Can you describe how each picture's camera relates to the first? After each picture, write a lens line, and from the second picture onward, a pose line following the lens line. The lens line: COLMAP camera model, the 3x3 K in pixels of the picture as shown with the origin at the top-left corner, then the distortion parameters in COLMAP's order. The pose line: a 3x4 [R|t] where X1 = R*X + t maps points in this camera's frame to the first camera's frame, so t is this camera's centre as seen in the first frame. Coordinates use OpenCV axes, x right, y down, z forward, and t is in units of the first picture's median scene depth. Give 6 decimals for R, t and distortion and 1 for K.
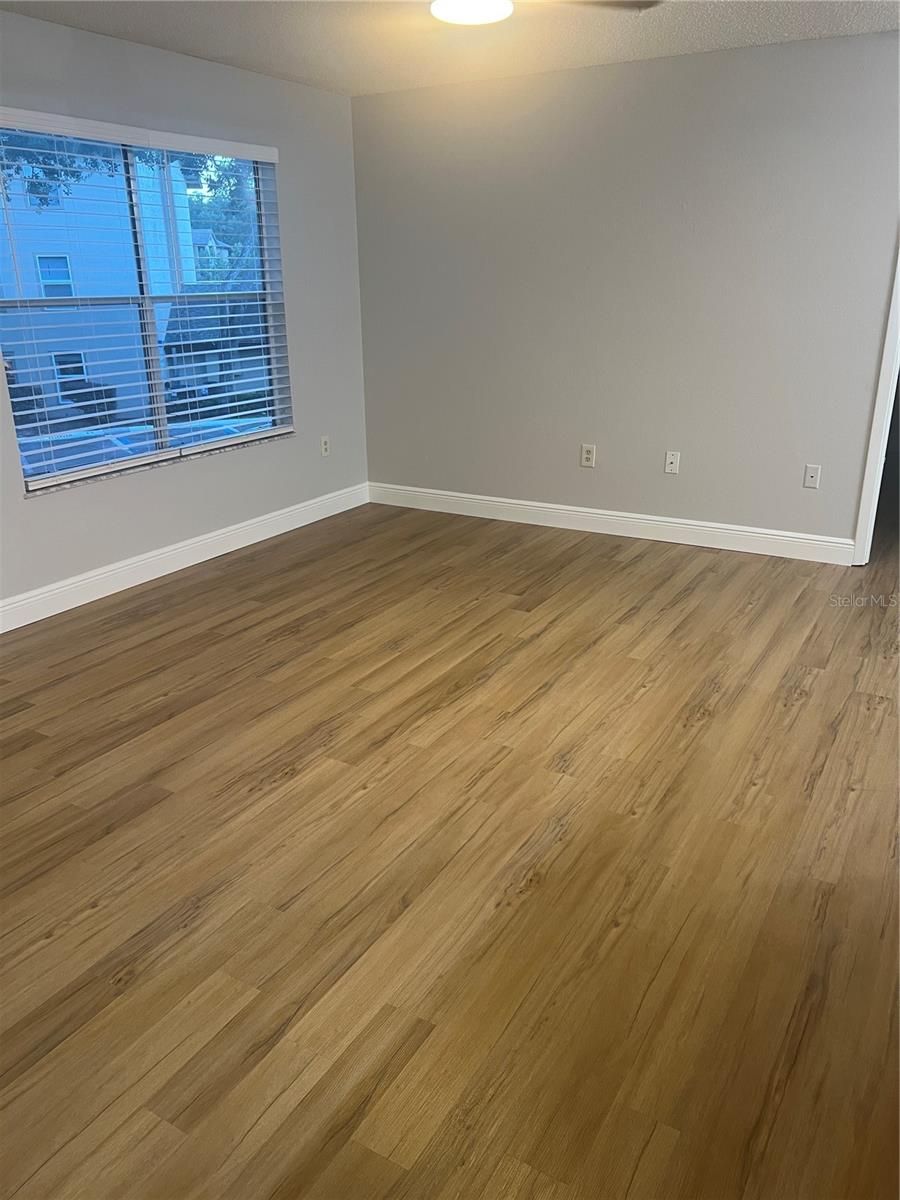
lens RADIAL K [[907.2, 0, 449.5], [0, 907.2, 598.3], [0, 0, 1]] dist [0.029754, -0.014611]
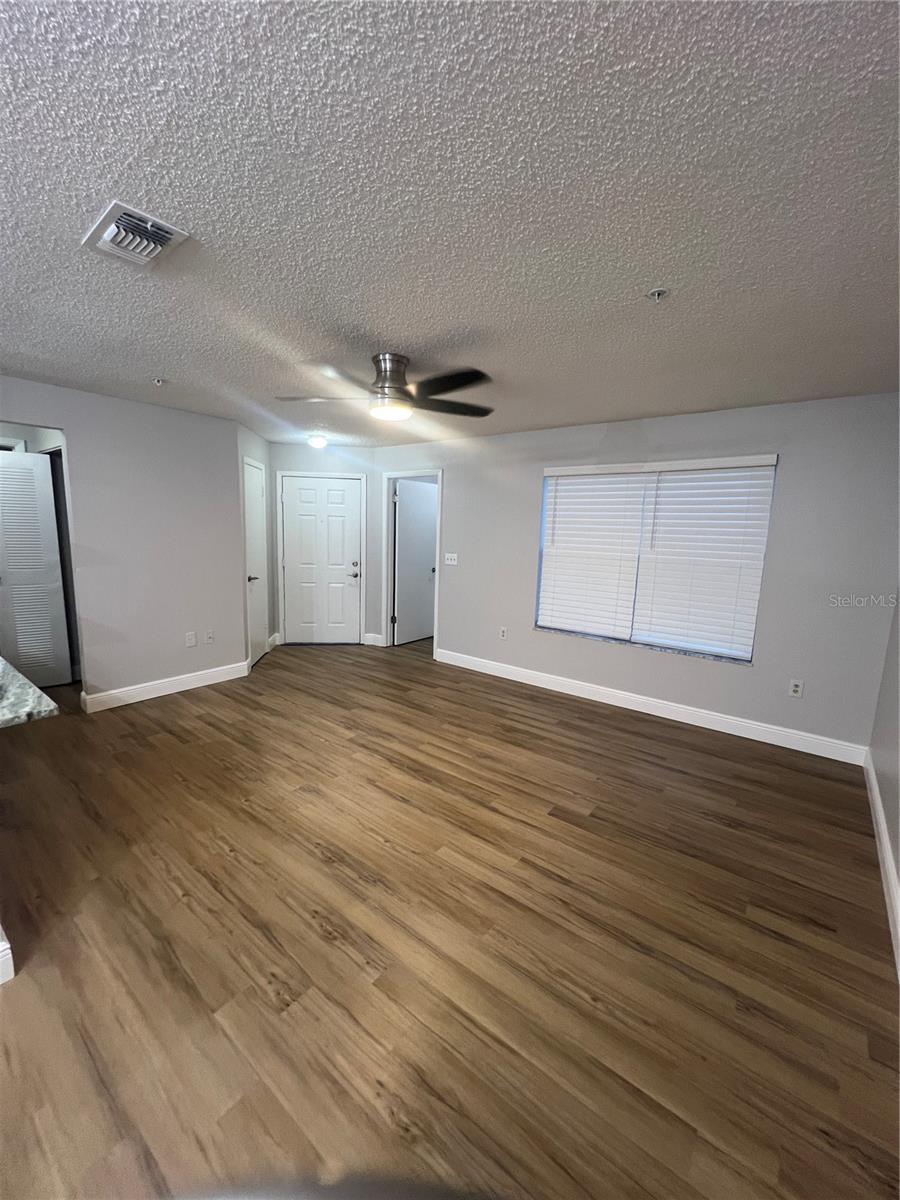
lens RADIAL K [[479.3, 0, 449.6], [0, 479.3, 600.8], [0, 0, 1]] dist [-0.001374, 0.000345]
pose [[-0.127329, 0.160271, -0.978826, 0.798912], [-0.357994, 0.912911, 0.196047, -0.375635], [0.925002, 0.375376, -0.058864, 0.967604]]
